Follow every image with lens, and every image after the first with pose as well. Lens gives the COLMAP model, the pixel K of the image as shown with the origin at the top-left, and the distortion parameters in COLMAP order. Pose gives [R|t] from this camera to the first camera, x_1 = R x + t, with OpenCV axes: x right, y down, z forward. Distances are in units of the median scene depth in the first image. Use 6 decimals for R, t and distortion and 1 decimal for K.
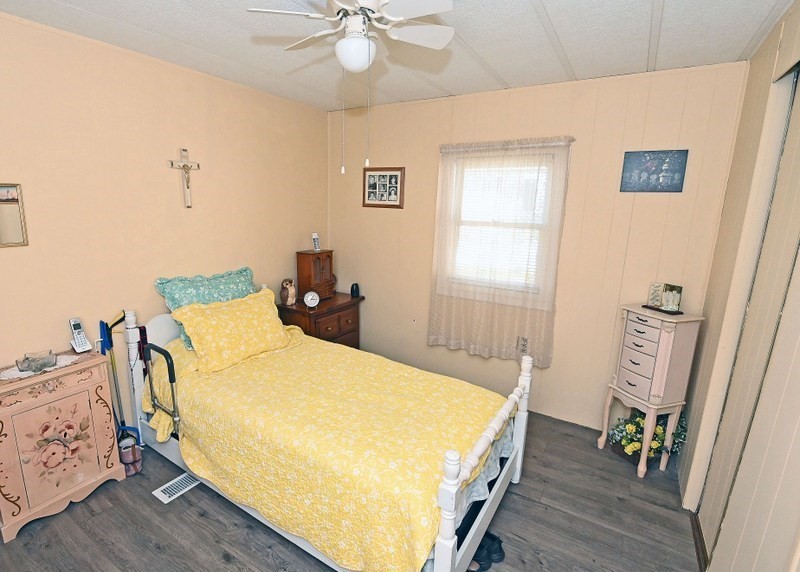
lens RADIAL K [[394.0, 0, 397.2], [0, 394.0, 293.1], [0, 0, 1]] dist [-0.002155, -0.000256]
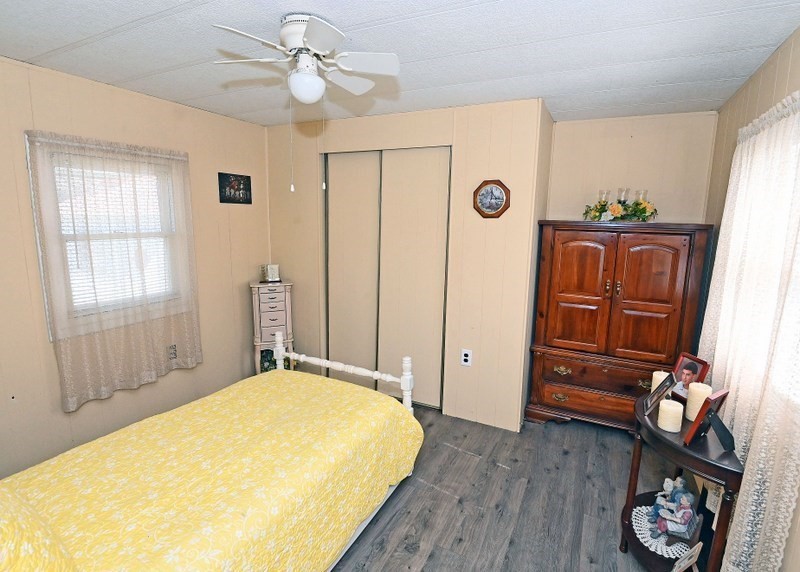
lens RADIAL K [[400.3, 0, 400.0], [0, 400.3, 286.0], [0, 0, 1]] dist [-0.018456, -0.000385]
pose [[-0.087546, -0.194524, 0.976983, -0.848488], [0.201854, 0.956939, 0.208621, -0.155634], [-0.975495, 0.215471, -0.044510, 0.565245]]
